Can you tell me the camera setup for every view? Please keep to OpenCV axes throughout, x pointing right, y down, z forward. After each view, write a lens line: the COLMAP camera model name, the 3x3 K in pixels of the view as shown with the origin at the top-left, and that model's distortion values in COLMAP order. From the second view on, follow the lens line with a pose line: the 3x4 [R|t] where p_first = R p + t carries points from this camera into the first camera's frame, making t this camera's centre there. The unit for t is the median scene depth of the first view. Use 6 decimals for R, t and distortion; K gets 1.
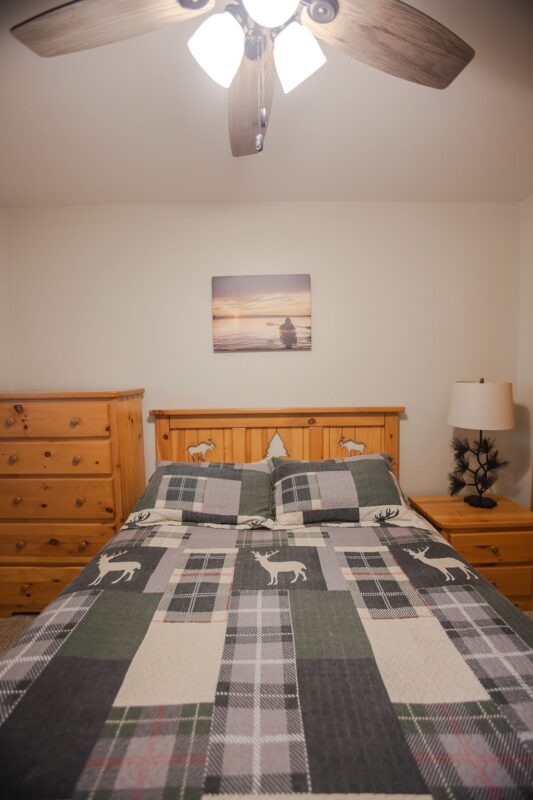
lens RADIAL K [[367.2, 0, 266.5], [0, 367.2, 400.0], [0, 0, 1]] dist [-0.055695, 0.021949]
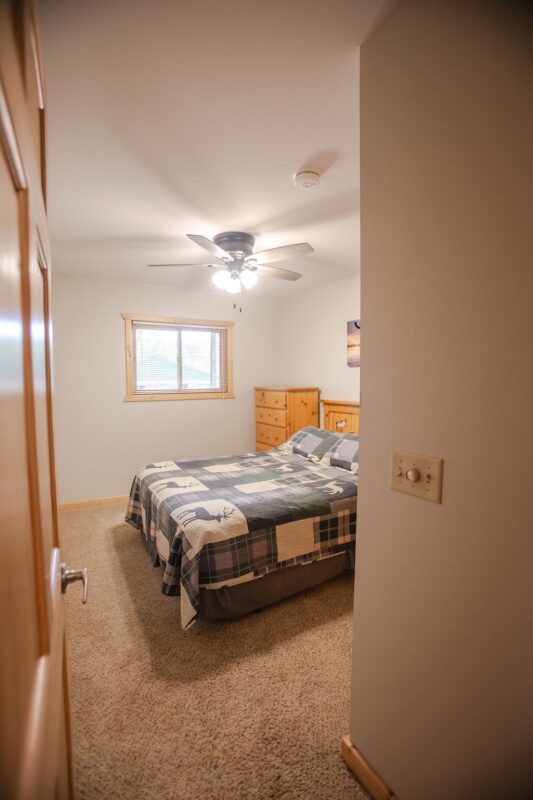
lens RADIAL K [[367.2, 0, 266.5], [0, 367.2, 400.0], [0, 0, 1]] dist [-0.055695, 0.021949]
pose [[0.497625, 0.062295, -0.865152, 1.384448], [-0.055505, 0.997660, 0.039910, -0.034012], [0.865614, 0.028160, 0.499919, -0.176621]]
